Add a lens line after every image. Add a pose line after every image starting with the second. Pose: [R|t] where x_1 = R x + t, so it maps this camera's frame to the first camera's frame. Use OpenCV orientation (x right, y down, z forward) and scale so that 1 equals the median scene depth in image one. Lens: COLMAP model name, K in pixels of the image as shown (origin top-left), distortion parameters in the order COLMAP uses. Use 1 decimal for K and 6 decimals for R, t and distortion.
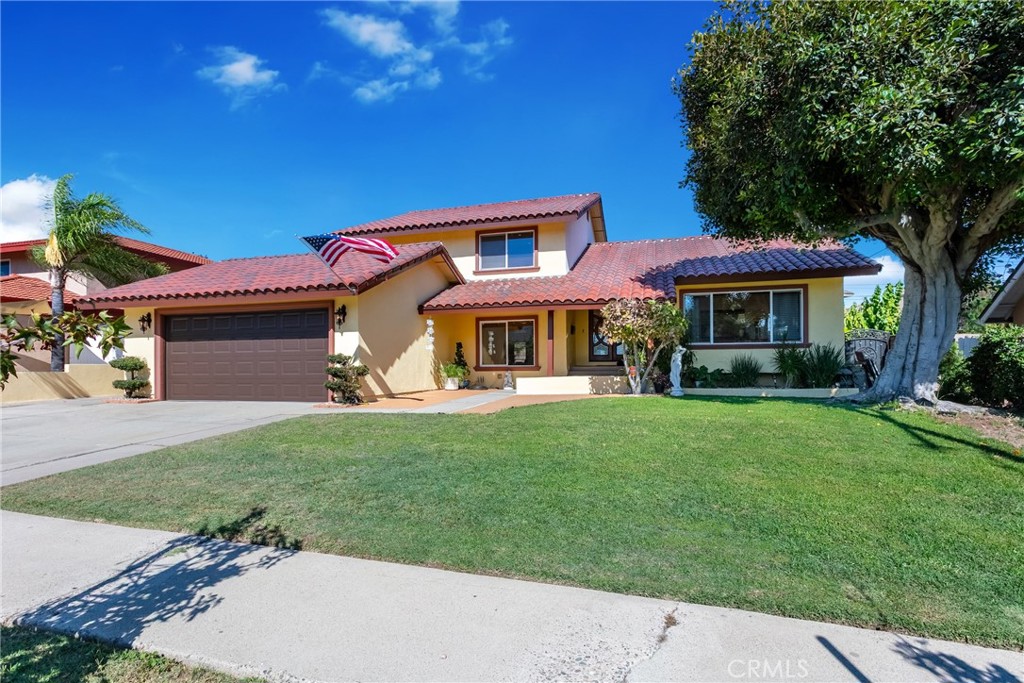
lens RADIAL K [[495.4, 0, 512.7], [0, 495.4, 368.0], [0, 0, 1]] dist [0.002149, 0.000388]
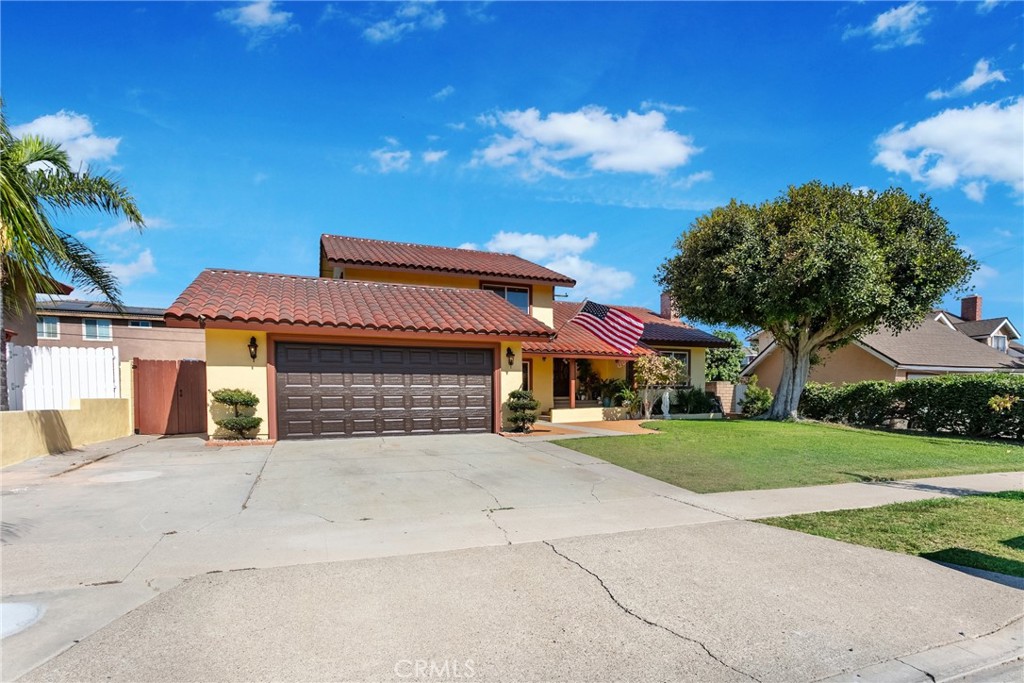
lens RADIAL K [[495.4, 0, 512.7], [0, 495.4, 368.0], [0, 0, 1]] dist [0.002149, 0.000388]
pose [[0.806905, 0.037416, 0.589495, -0.886150], [-0.003031, 0.998241, -0.059211, -0.010429], [-0.590673, 0.045990, 0.805599, 0.056080]]
